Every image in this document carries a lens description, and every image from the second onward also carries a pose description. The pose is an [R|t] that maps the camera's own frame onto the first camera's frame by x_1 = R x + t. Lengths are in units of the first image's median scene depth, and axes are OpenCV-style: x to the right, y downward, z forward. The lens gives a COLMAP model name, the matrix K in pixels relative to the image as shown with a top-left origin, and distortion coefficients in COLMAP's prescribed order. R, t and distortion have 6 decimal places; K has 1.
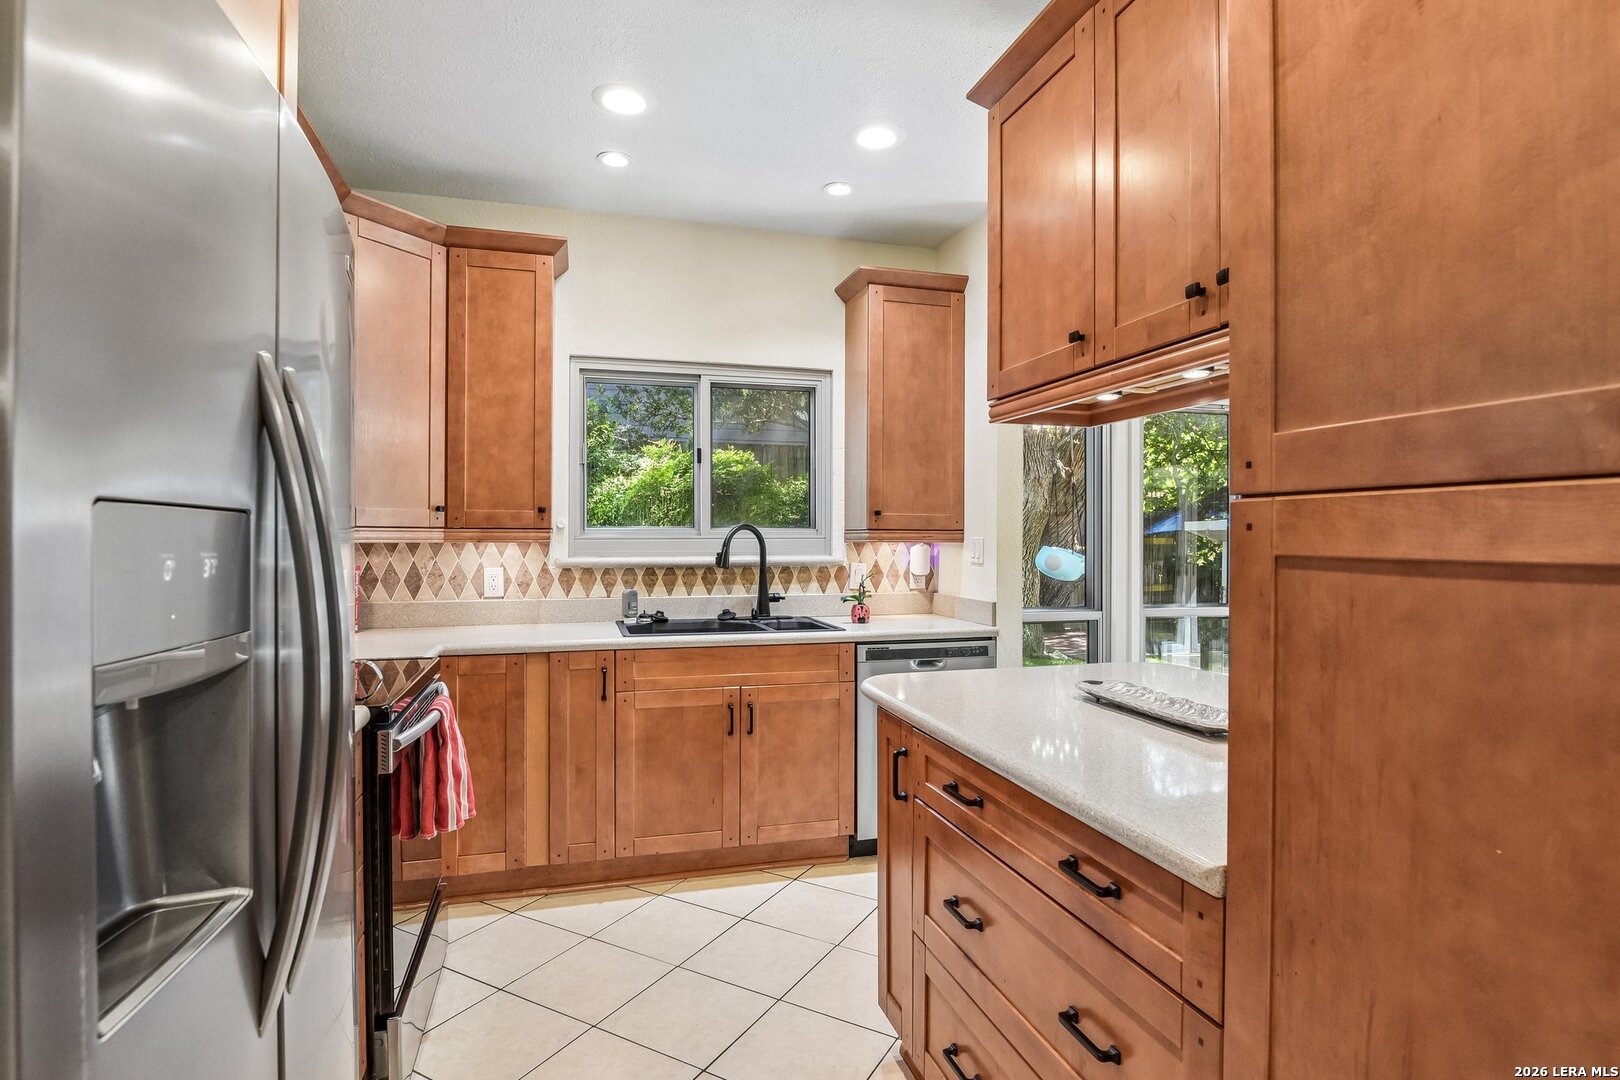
lens RADIAL K [[827.0, 0, 810.0], [0, 827.0, 540.0], [0, 0, 1]] dist [0.001045, 0.000098]
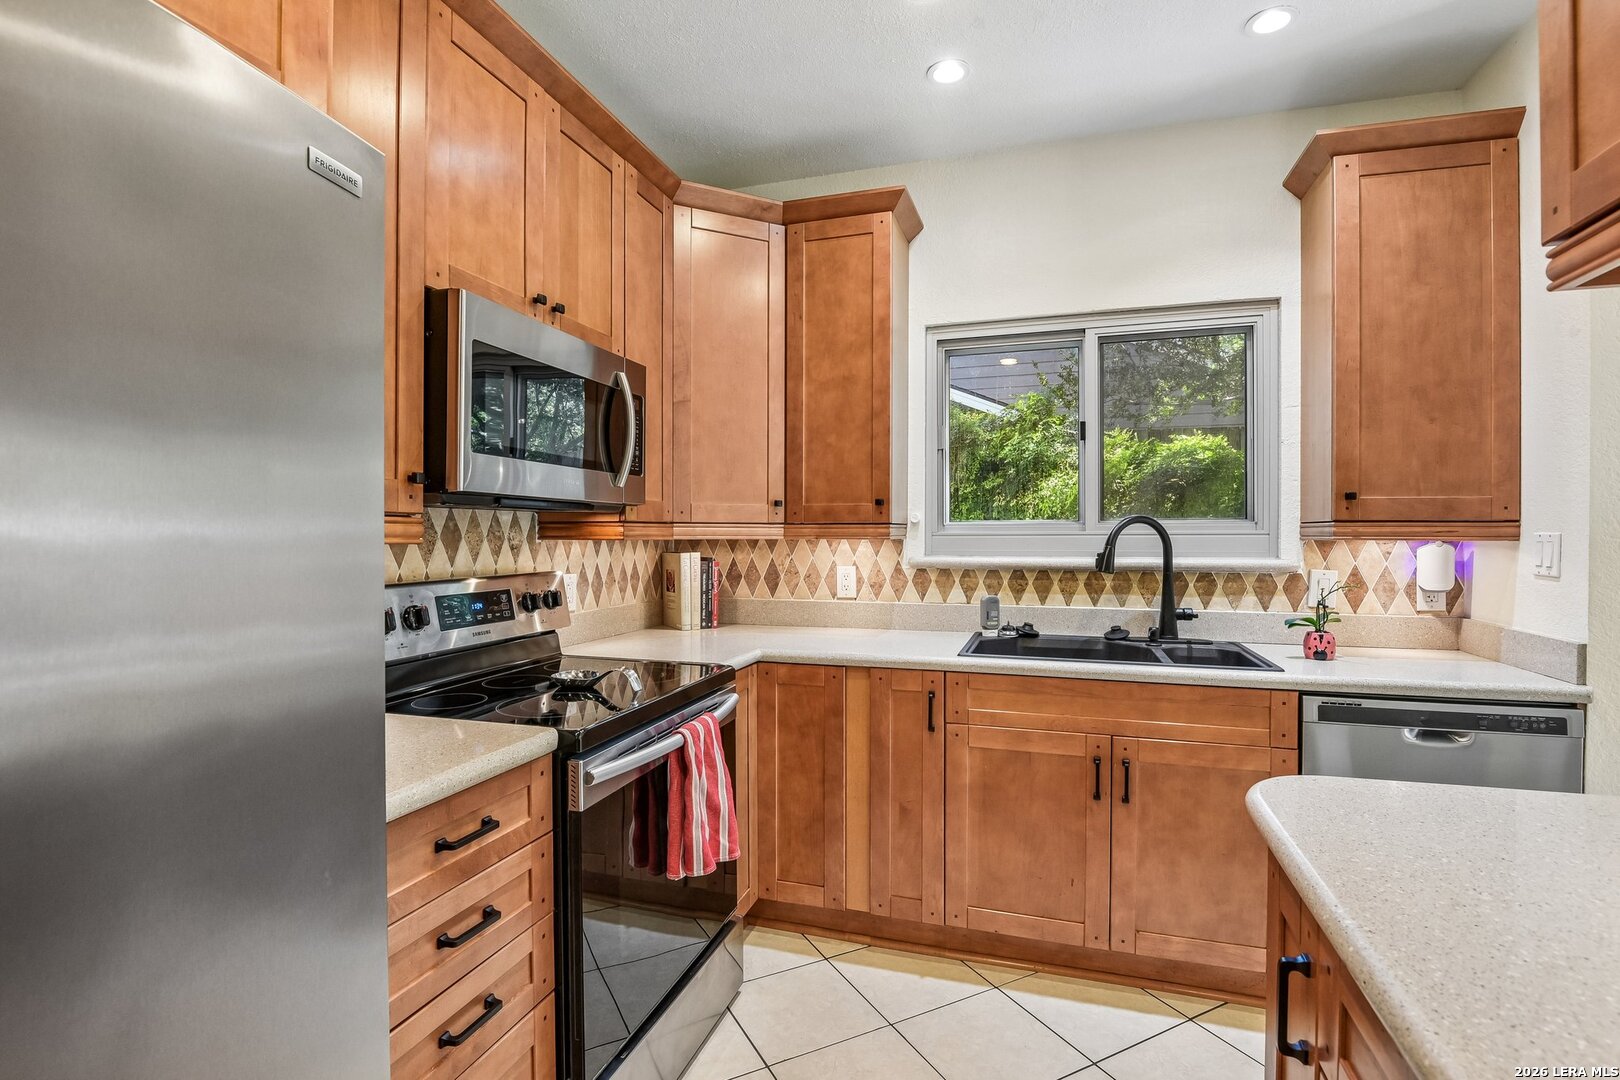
lens RADIAL K [[776.3, 0, 810.0], [0, 776.3, 540.0], [0, 0, 1]] dist [-0.004972, -0.012524]
pose [[0.831458, 0.002996, -0.555579, 0.070395], [-0.000459, 0.999989, 0.004707, -0.000122], [0.555587, -0.003658, 0.831450, 0.259653]]
